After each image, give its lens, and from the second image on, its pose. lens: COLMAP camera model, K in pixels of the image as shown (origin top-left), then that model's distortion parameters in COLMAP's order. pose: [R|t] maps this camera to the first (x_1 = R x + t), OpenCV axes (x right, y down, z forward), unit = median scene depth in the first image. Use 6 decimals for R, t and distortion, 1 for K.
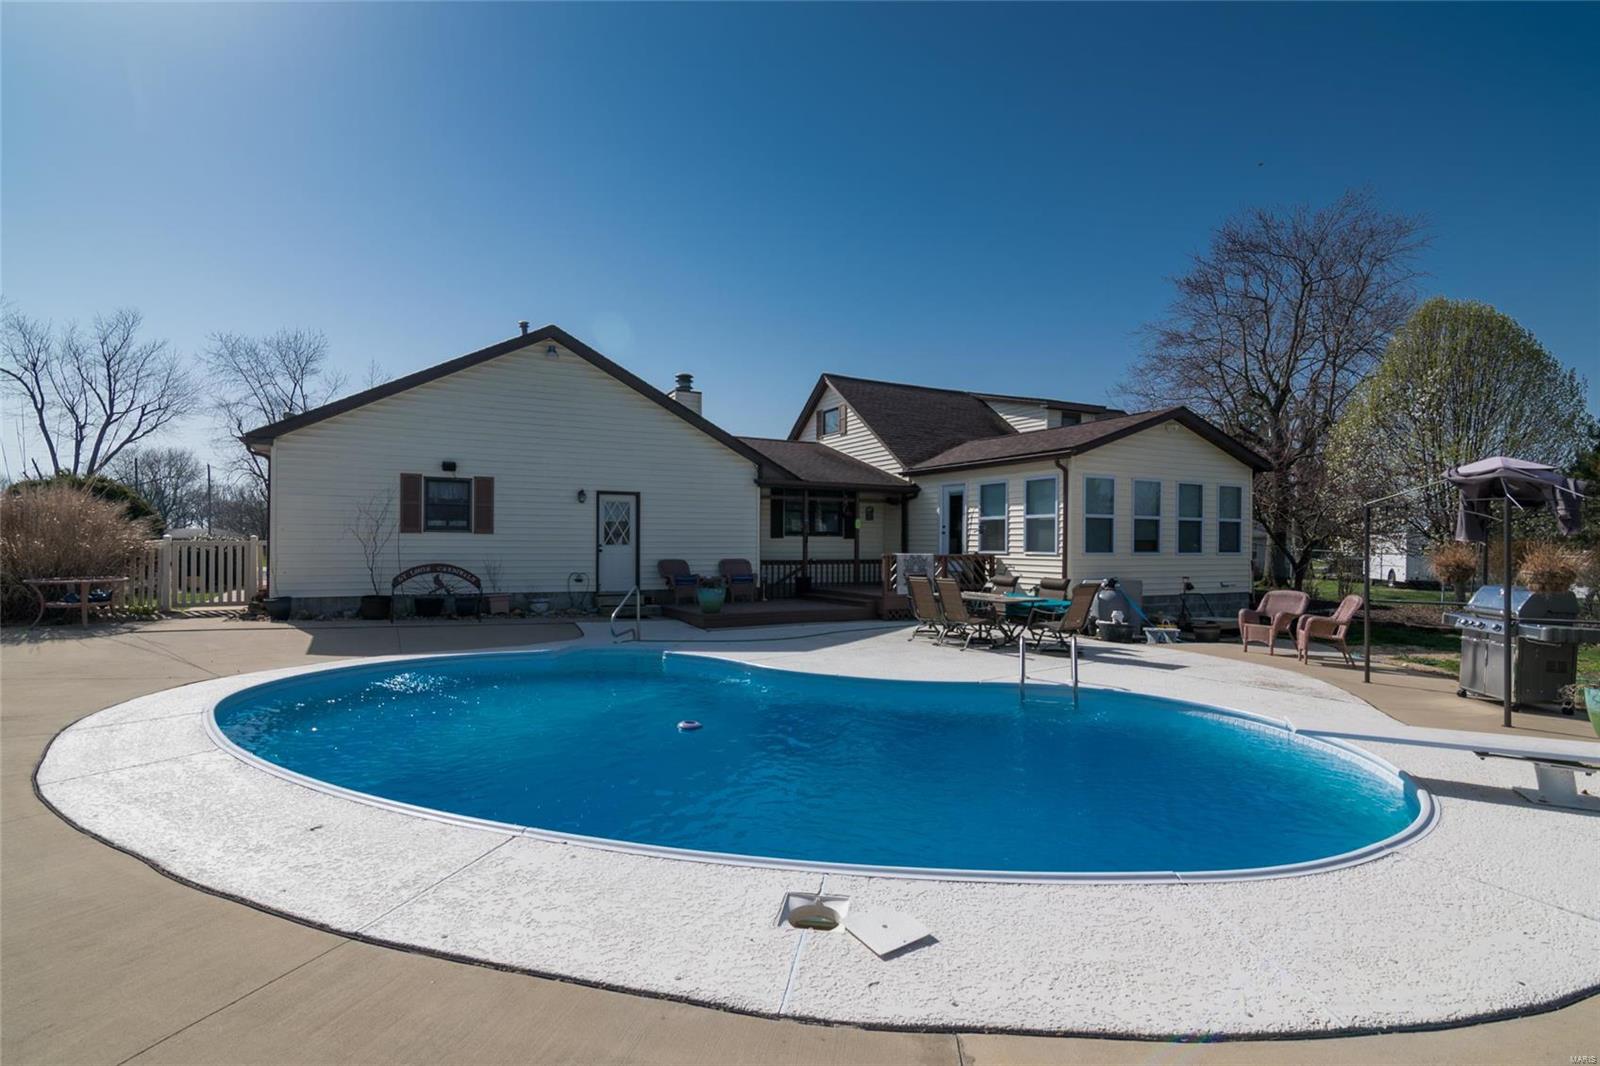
lens RADIAL K [[804.2, 0, 799.5], [0, 804.2, 547.0], [0, 0, 1]] dist [-0.000237, -0.000060]
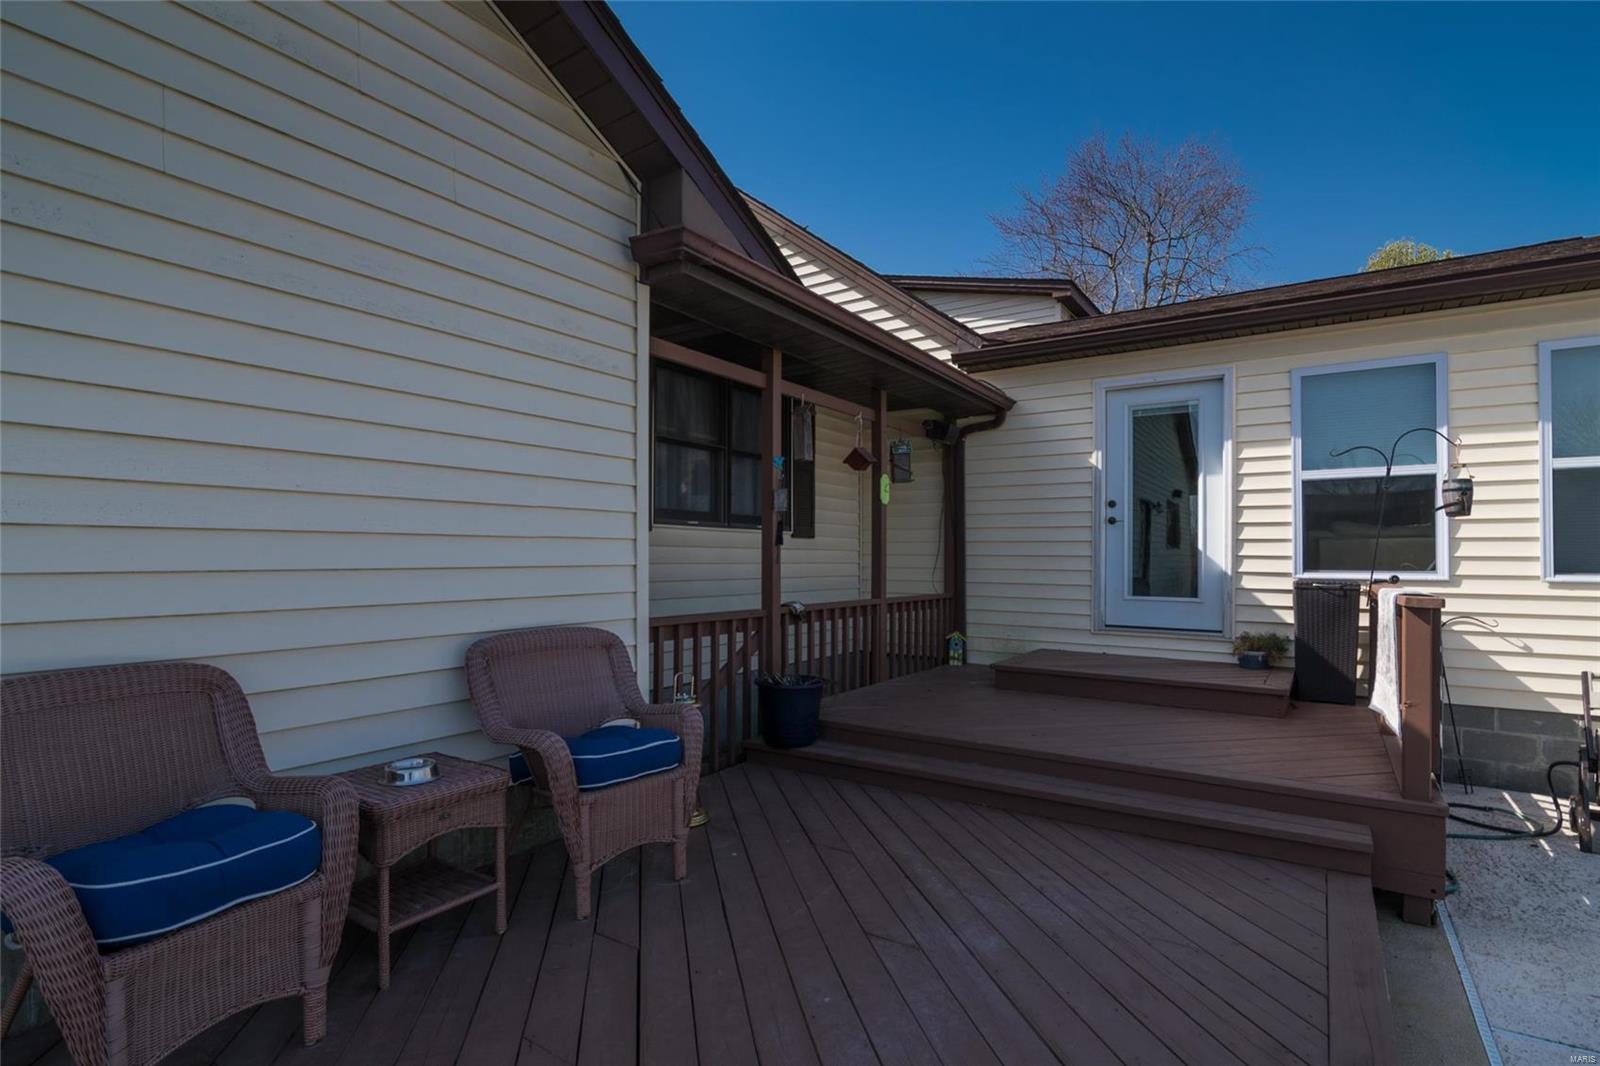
lens RADIAL K [[783.8, 0, 798.7], [0, 783.8, 560.0], [0, 0, 1]] dist [0.002279, 0.000107]
pose [[0.879261, -0.002088, 0.476337, -0.114526], [0.004552, 0.999982, -0.004018, 0.000218], [-0.476319, 0.005701, 0.879254, 0.797949]]
